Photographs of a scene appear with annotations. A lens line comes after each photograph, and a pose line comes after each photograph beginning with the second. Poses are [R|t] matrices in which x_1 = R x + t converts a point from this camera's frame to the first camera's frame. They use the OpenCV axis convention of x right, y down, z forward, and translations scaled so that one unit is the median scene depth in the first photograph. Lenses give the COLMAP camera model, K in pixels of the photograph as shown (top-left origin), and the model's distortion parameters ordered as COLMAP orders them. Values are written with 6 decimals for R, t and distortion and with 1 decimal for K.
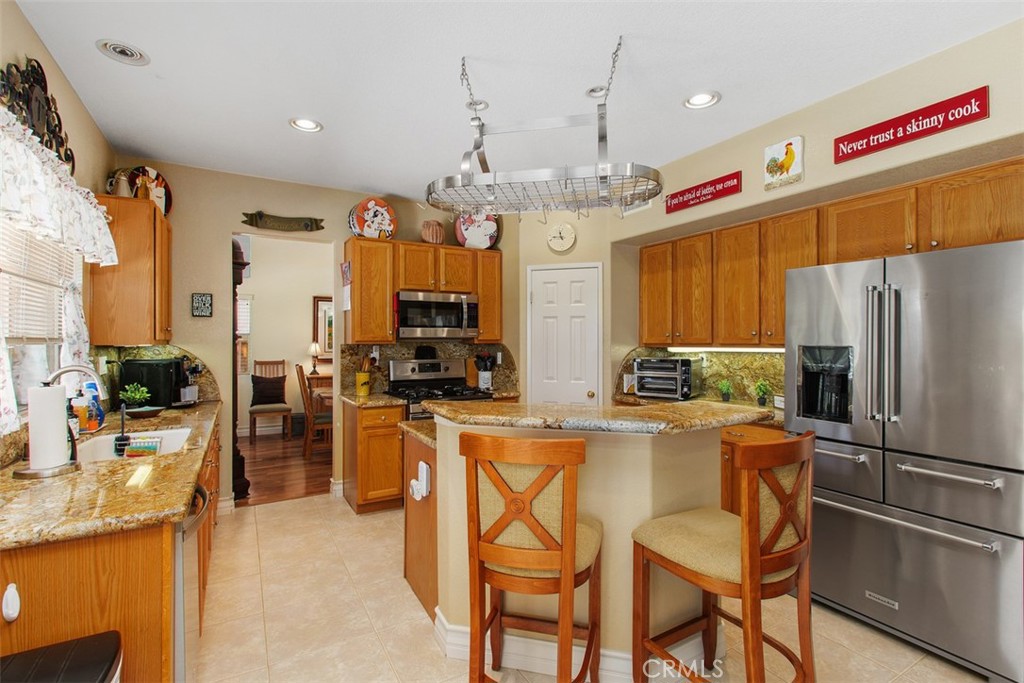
lens RADIAL K [[470.5, 0, 512.0], [0, 470.5, 341.5], [0, 0, 1]] dist [0.002647, 0.000136]
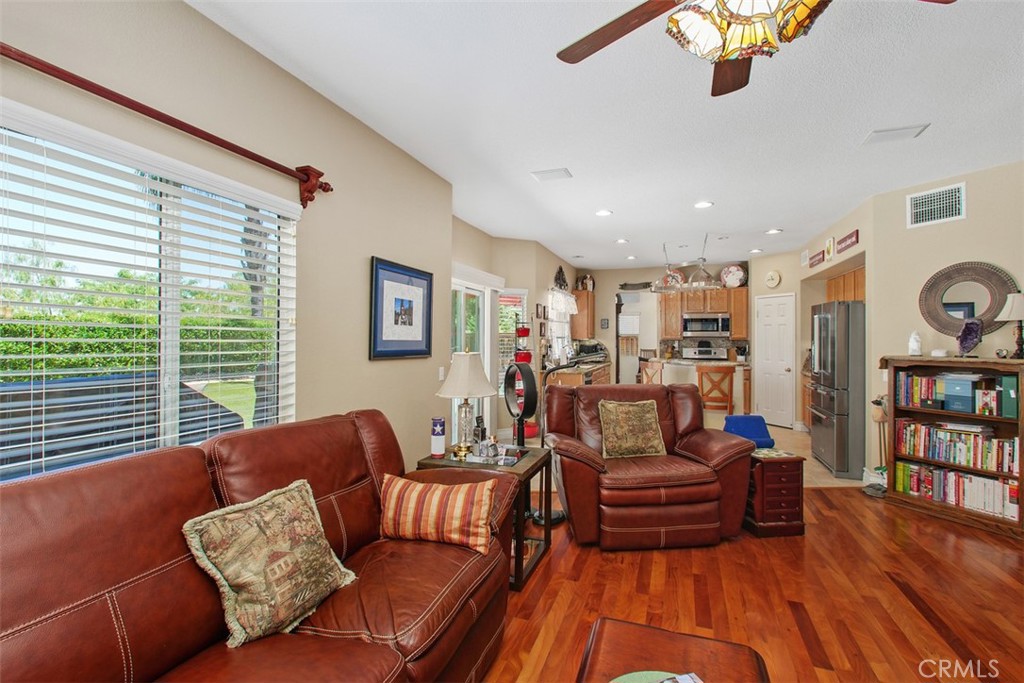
lens RADIAL K [[470.8, 0, 514.2], [0, 470.8, 334.3], [0, 0, 1]] dist [0.010659, 0.000021]
pose [[0.652570, -0.002279, -0.757725, 0.862121], [-0.004041, 0.999971, -0.006488, -0.001949], [0.757718, 0.007296, 0.652541, -0.932191]]
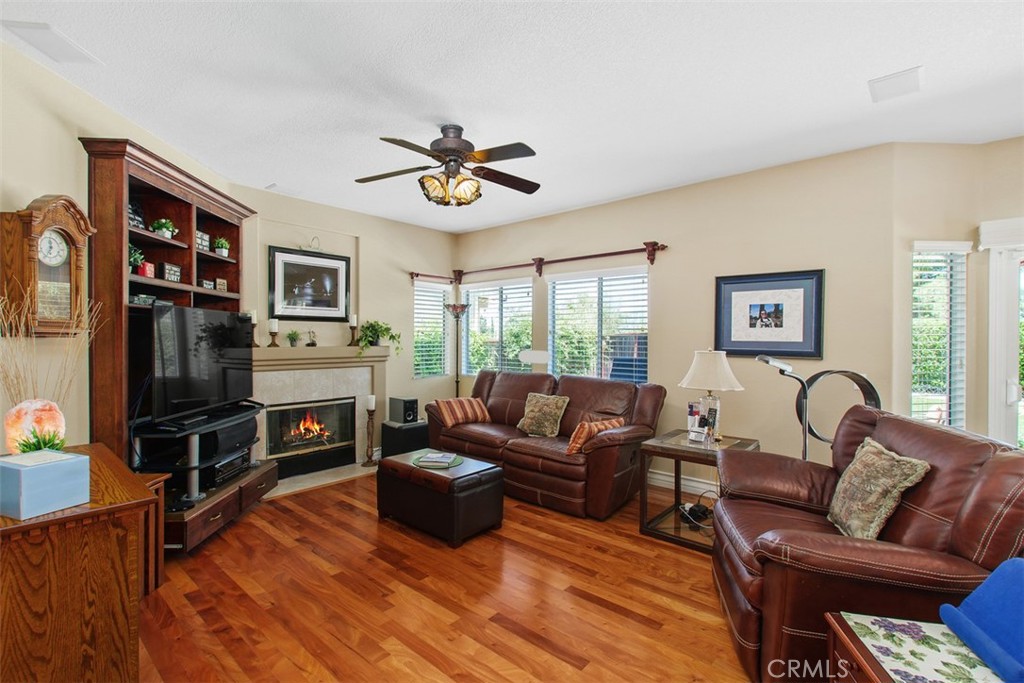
lens RADIAL K [[470.5, 0, 512.0], [0, 470.5, 341.5], [0, 0, 1]] dist [0.002647, 0.000136]
pose [[-0.948202, -0.004028, -0.317642, 0.860536], [-0.004054, 0.999992, -0.000579, 0.007085], [0.317642, 0.000739, -0.948210, 0.213180]]
